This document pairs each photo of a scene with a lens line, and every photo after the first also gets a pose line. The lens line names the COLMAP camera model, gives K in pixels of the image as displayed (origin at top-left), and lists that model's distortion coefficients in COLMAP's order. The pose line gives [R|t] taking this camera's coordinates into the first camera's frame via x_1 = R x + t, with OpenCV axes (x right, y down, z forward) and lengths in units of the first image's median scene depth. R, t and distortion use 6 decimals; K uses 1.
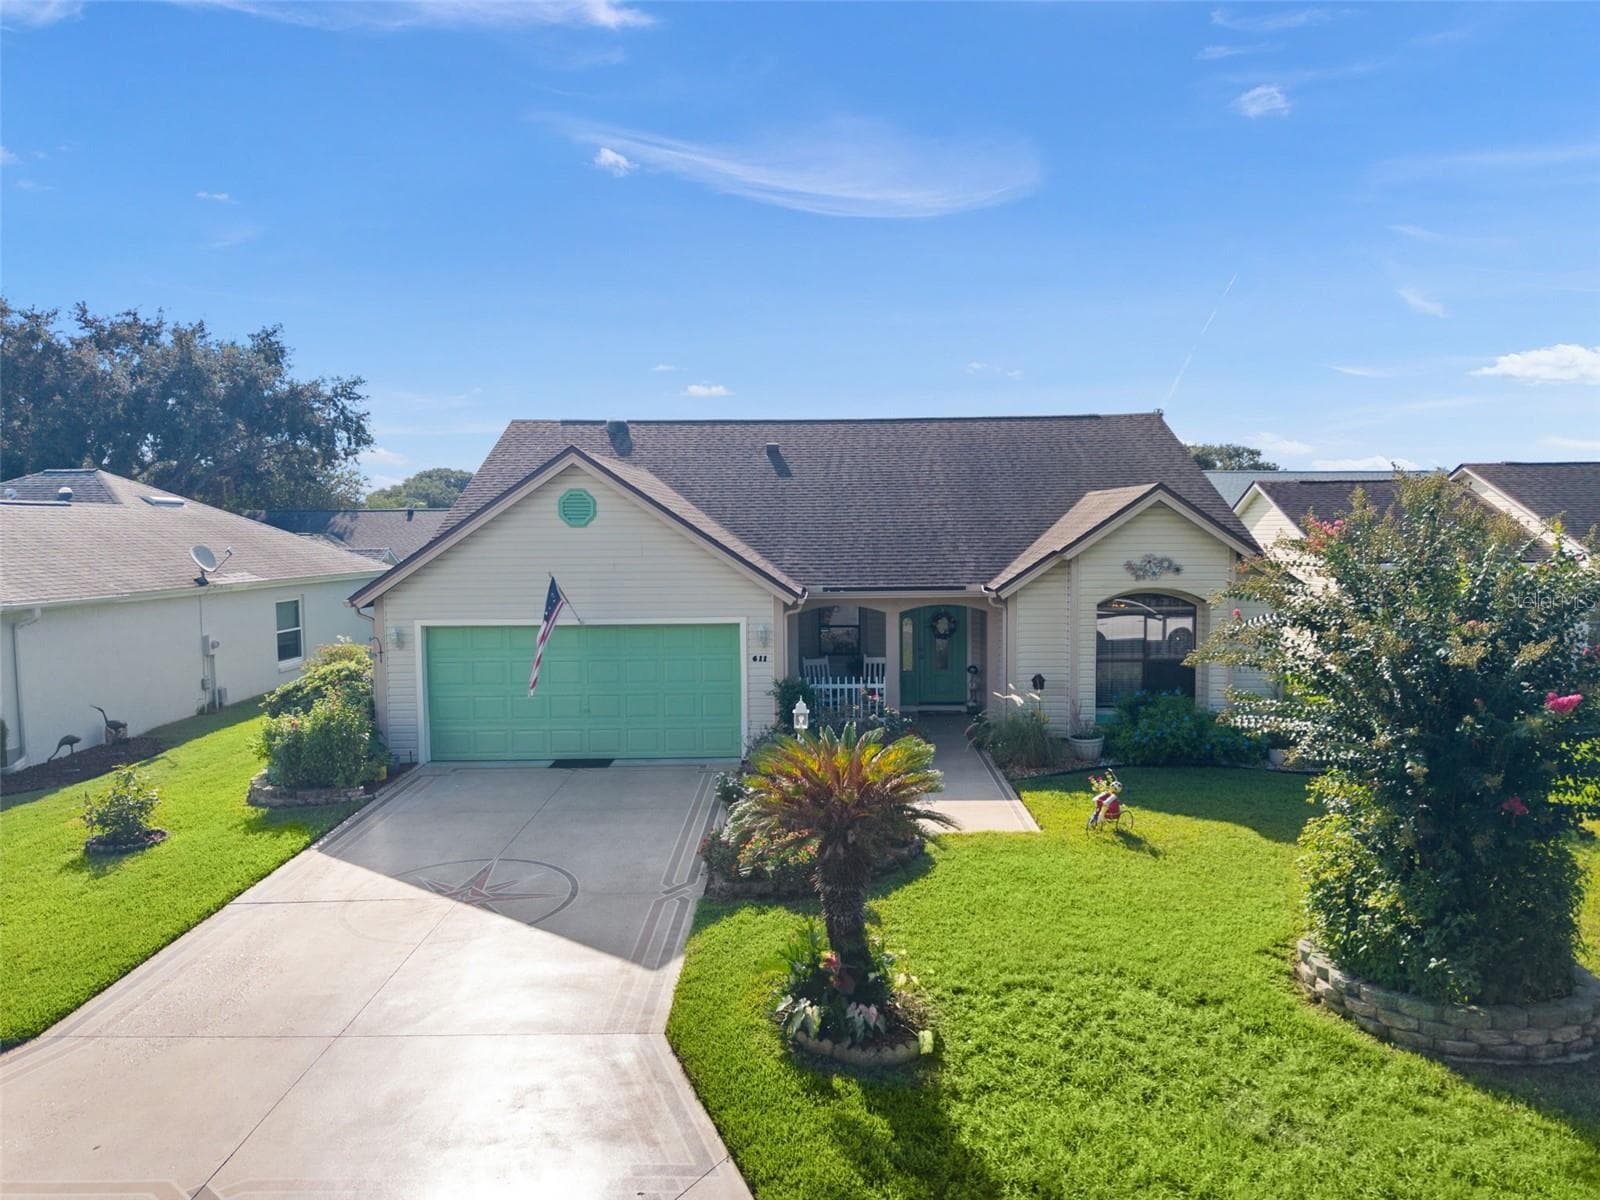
lens RADIAL K [[1072.1, 0, 803.9], [0, 1072.1, 622.2], [0, 0, 1]] dist [0.054618, -0.071933]
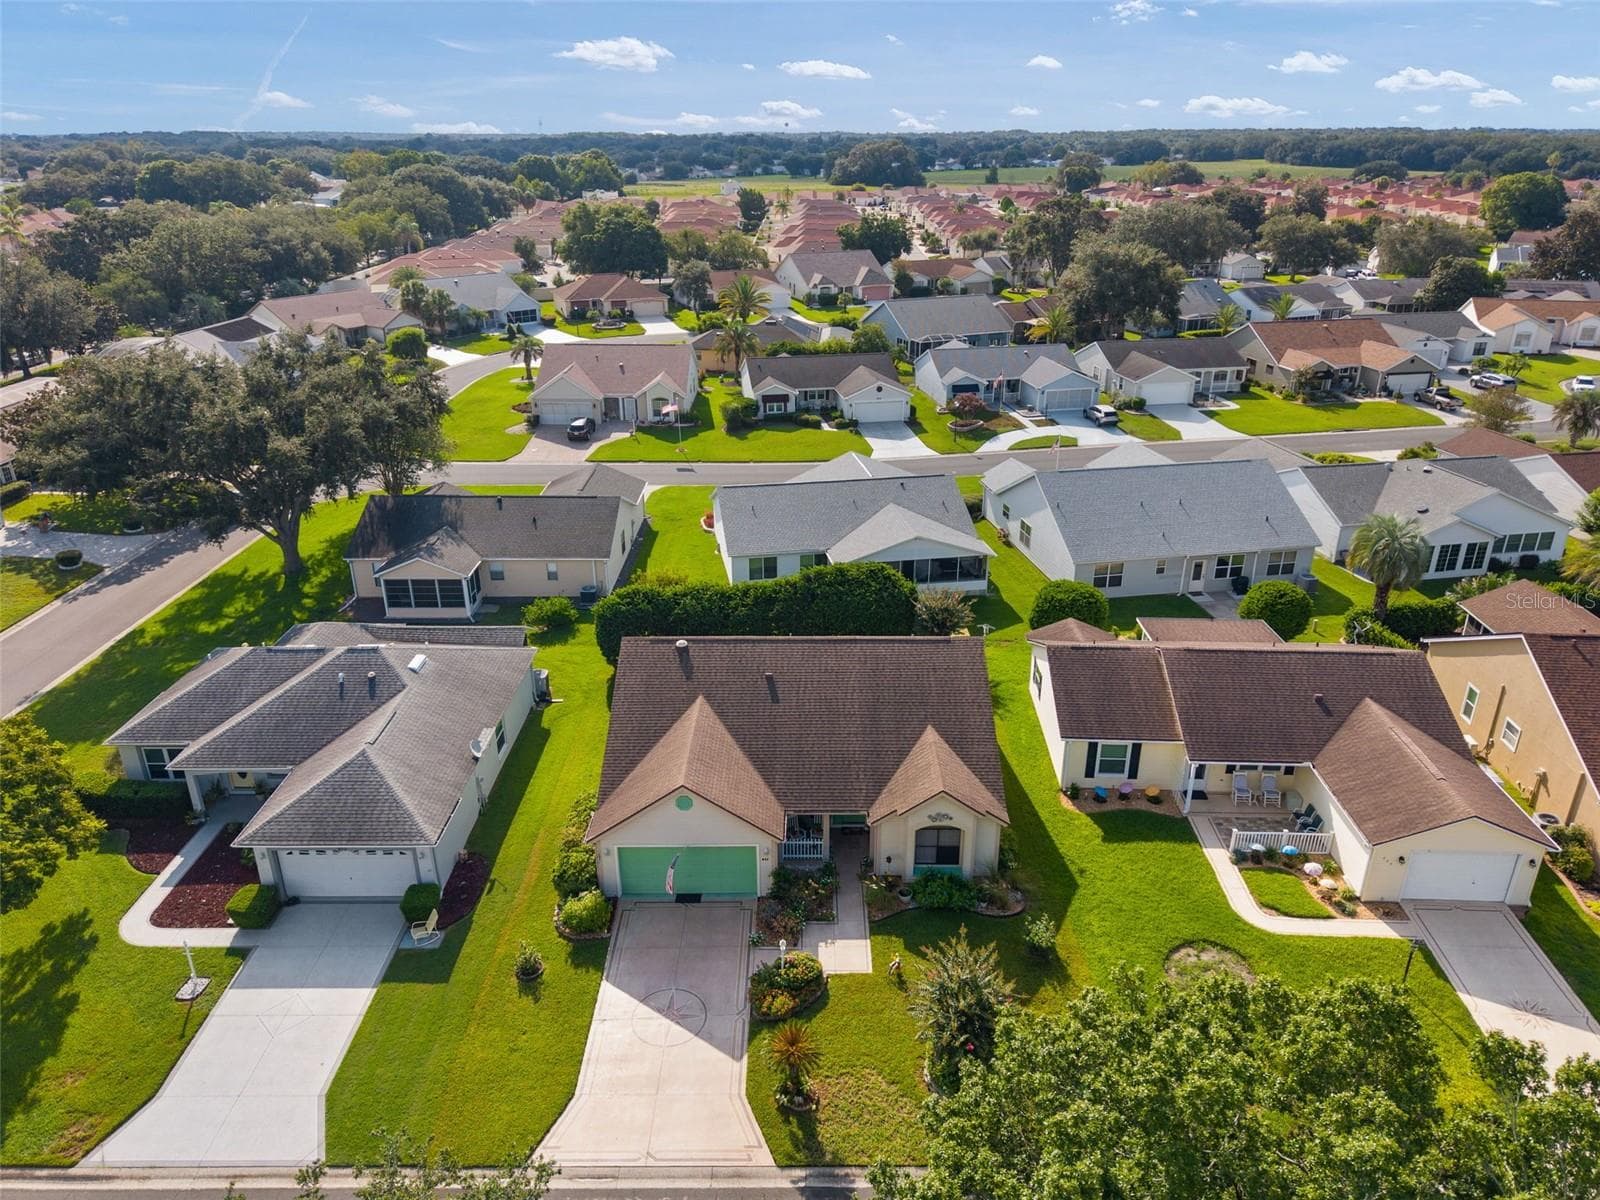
lens RADIAL K [[1072.1, 0, 803.9], [0, 1072.1, 622.2], [0, 0, 1]] dist [0.054618, -0.071933]
pose [[0.999942, -0.006433, 0.008608, 0.025434], [0.003228, 0.943851, 0.330355, -1.200824], [-0.010250, -0.330308, 0.943818, -0.993748]]
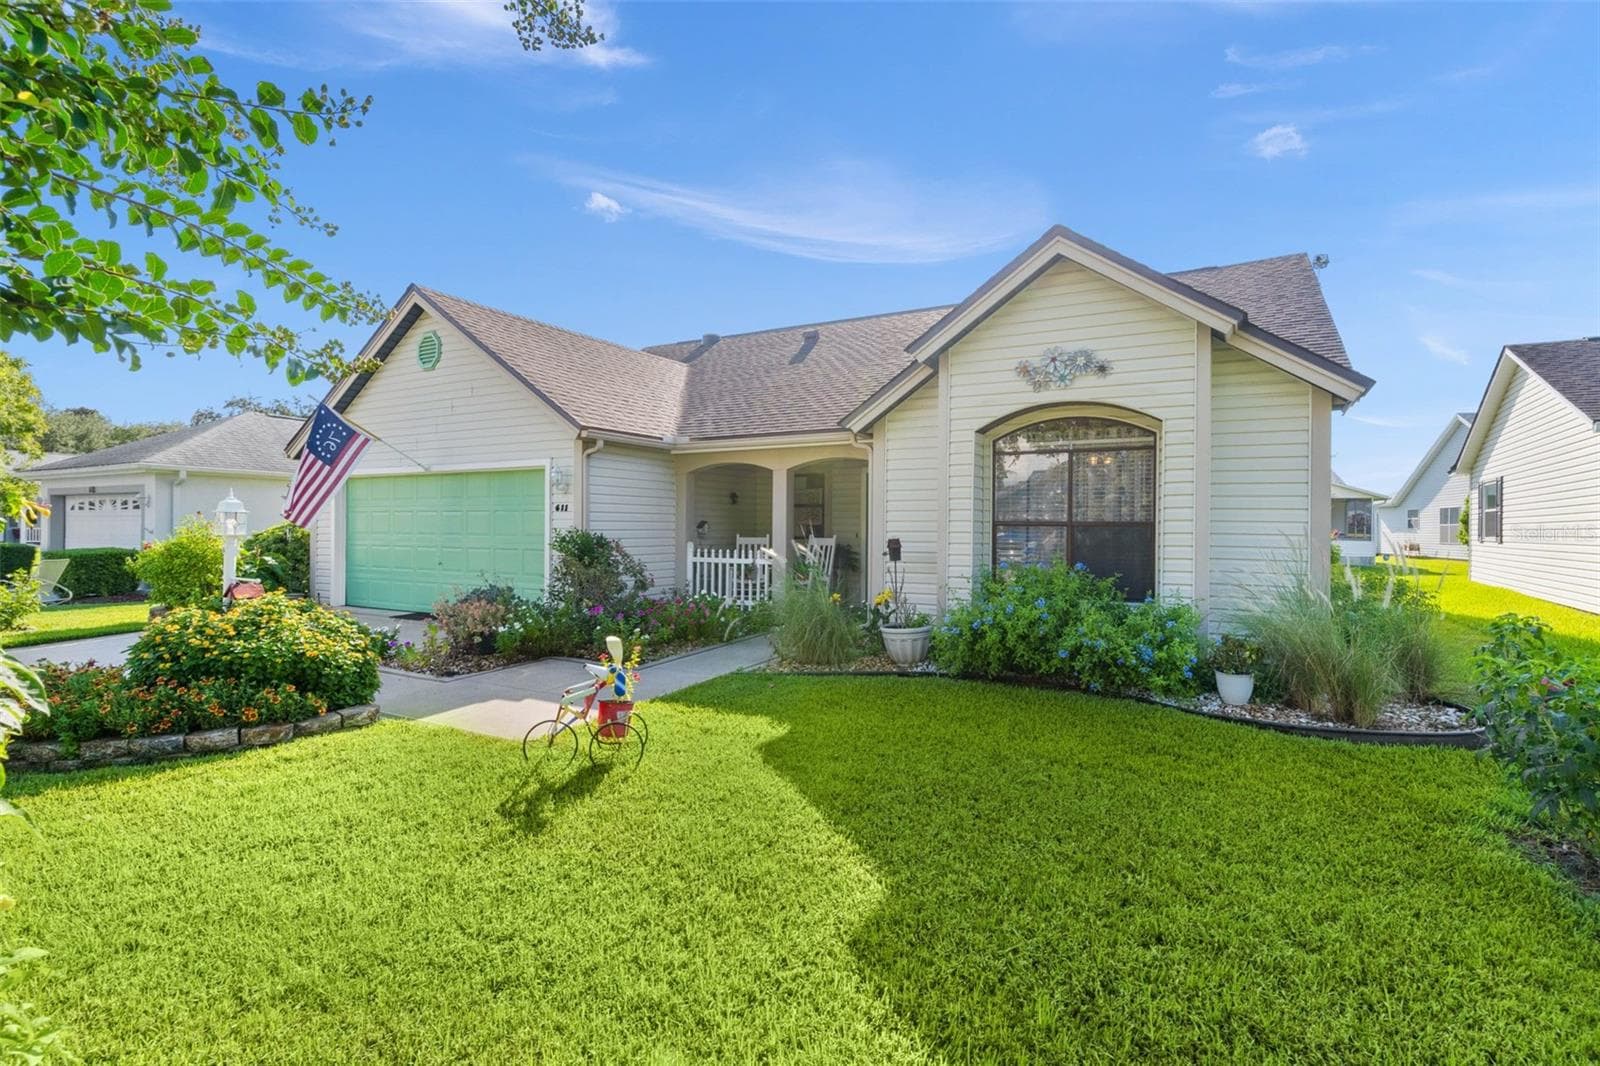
lens RADIAL K [[769.2, 0, 800.0], [0, 769.2, 533.0], [0, 0, 1]] dist [0.000652, 0.000299]
pose [[0.876313, 0.017202, -0.481435, 0.417345], [-0.055785, 0.996263, -0.065943, 0.083628], [0.478502, 0.084643, 0.873998, 0.561362]]
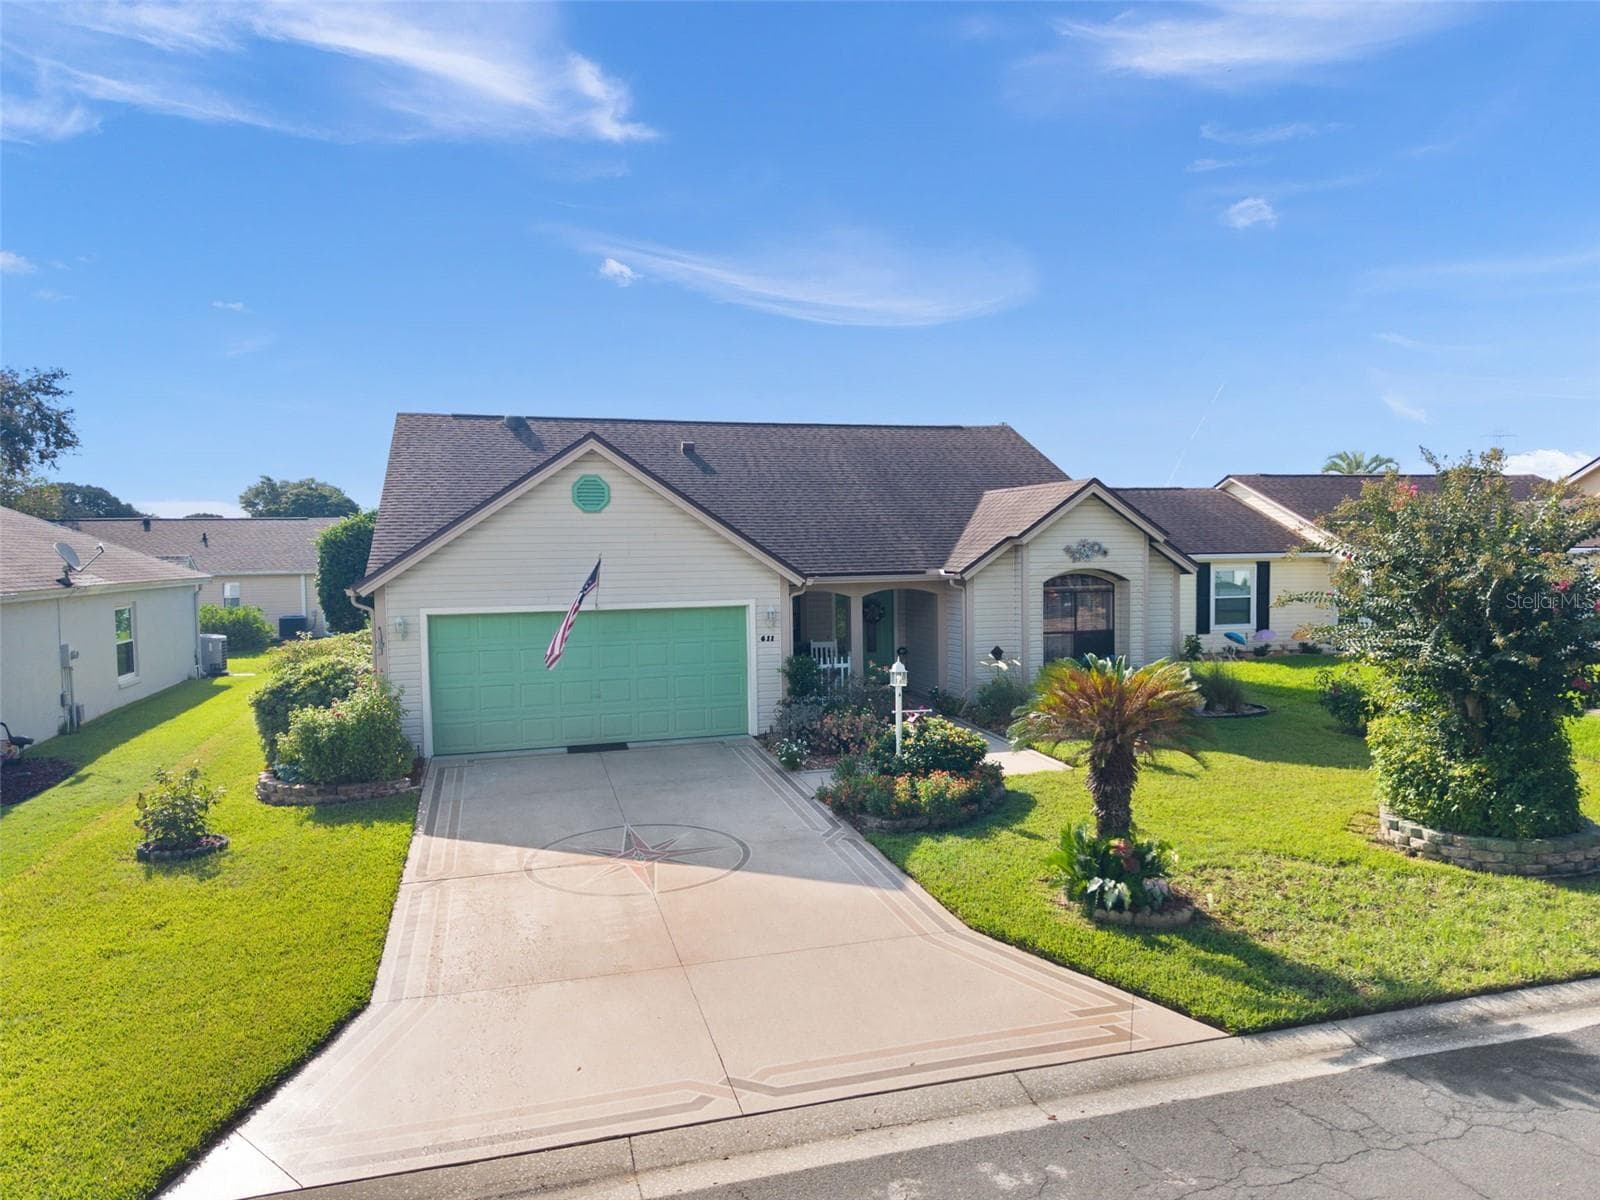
lens RADIAL K [[1072.1, 0, 803.9], [0, 1072.1, 622.2], [0, 0, 1]] dist [0.054618, -0.071933]
pose [[0.956968, -0.024746, 0.289135, -0.311652], [0.030977, 0.999376, -0.016995, 0.037262], [-0.288534, 0.025221, 0.957137, -0.019725]]
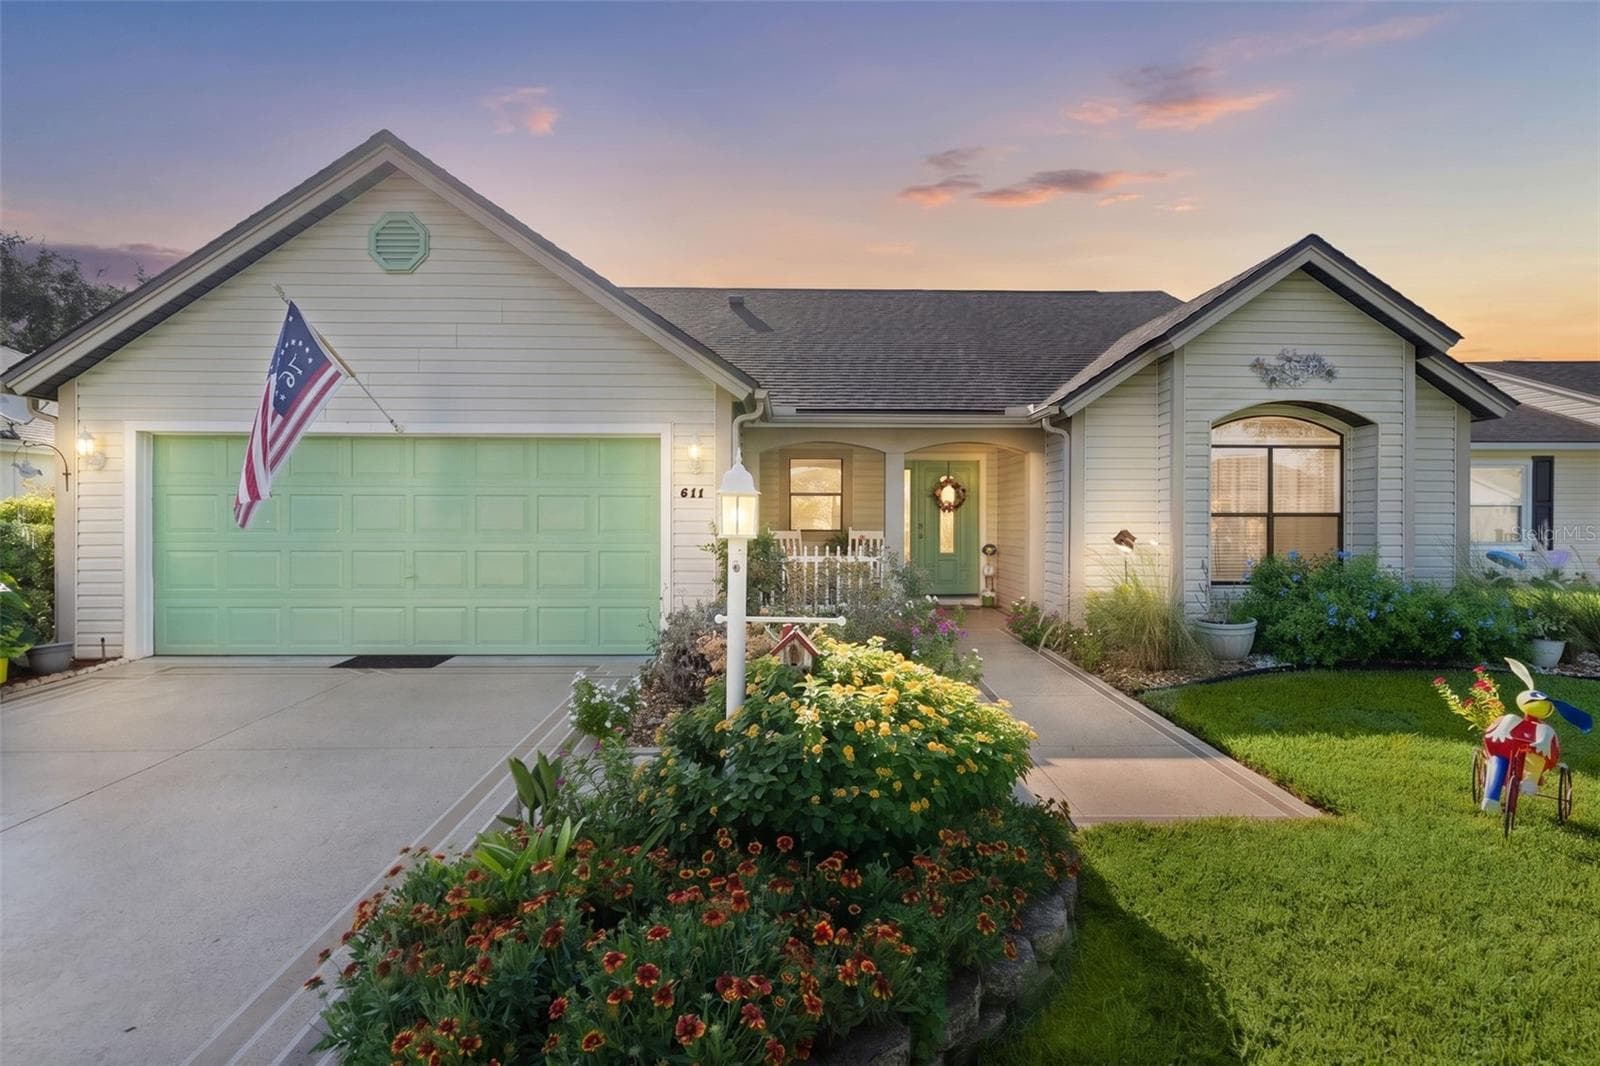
lens RADIAL K [[758.9, 0, 800.0], [0, 758.9, 533.0], [0, 0, 1]] dist [-0.004393, 0.000283]
pose [[0.999518, 0.011192, 0.028947, 0.008332], [-0.009160, 0.997546, -0.069412, 0.086761], [-0.029653, 0.069113, 0.997168, 0.565865]]
